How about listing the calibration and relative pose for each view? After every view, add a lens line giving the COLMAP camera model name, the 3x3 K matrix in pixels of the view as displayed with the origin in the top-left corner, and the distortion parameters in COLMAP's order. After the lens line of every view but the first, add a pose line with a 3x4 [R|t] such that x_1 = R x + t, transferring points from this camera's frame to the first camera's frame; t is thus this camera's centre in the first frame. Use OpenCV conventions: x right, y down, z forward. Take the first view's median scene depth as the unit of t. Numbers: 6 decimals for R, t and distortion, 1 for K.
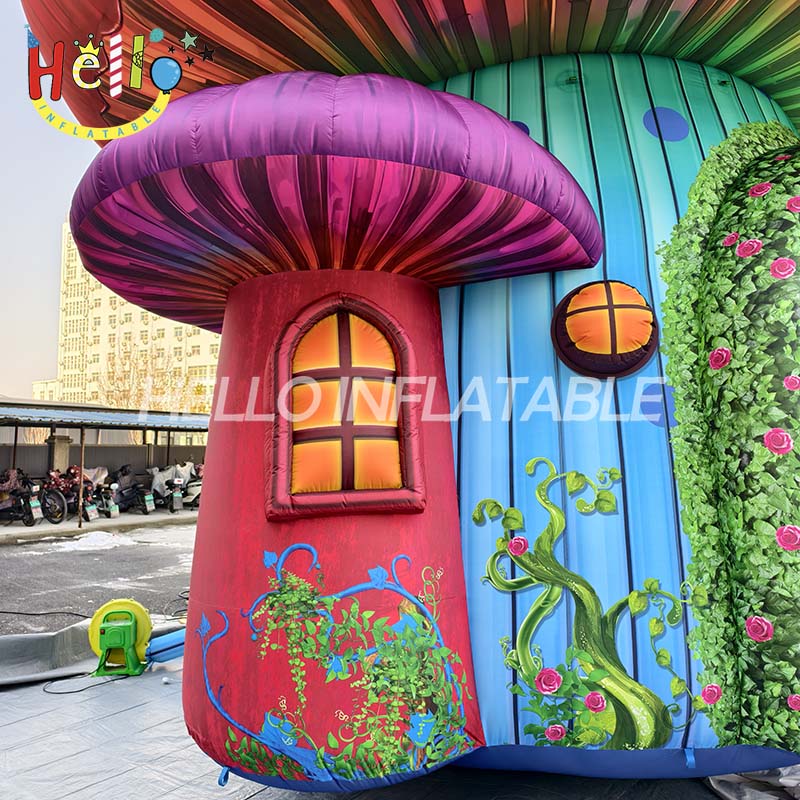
lens RADIAL K [[738.5, 0, 395.6], [0, 738.5, 388.0], [0, 0, 1]] dist [0.058295, -0.070419]
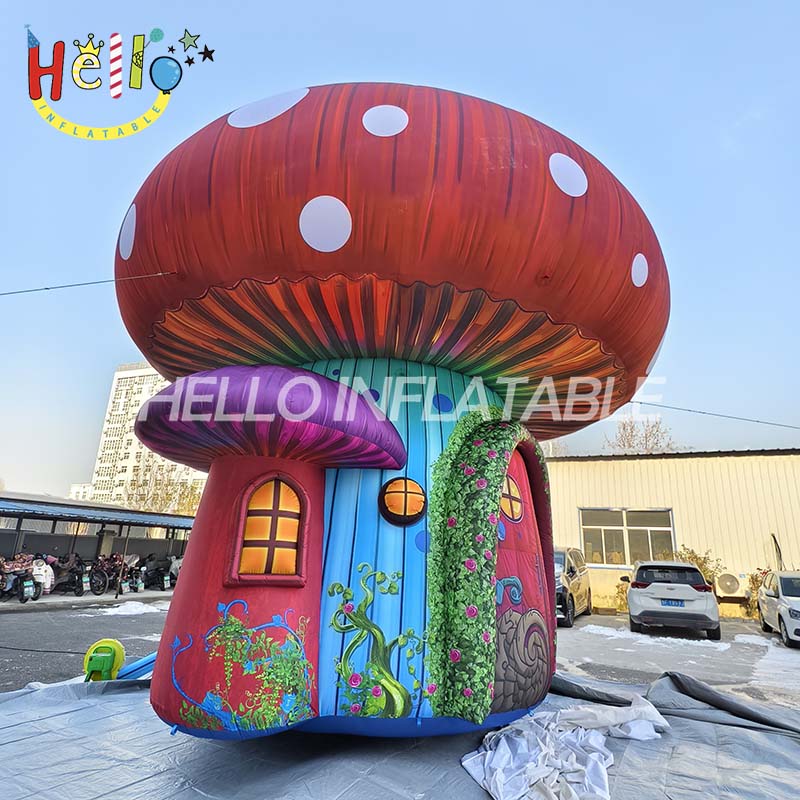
lens RADIAL K [[508.6, 0, 396.6], [0, 508.6, 400.8], [0, 0, 1]] dist [0.004626, 0.001942]
pose [[0.969316, 0.143610, 0.199504, -0.066893], [-0.106662, 0.976933, -0.185001, -0.096273], [-0.221470, 0.158045, 0.962275, -0.453818]]
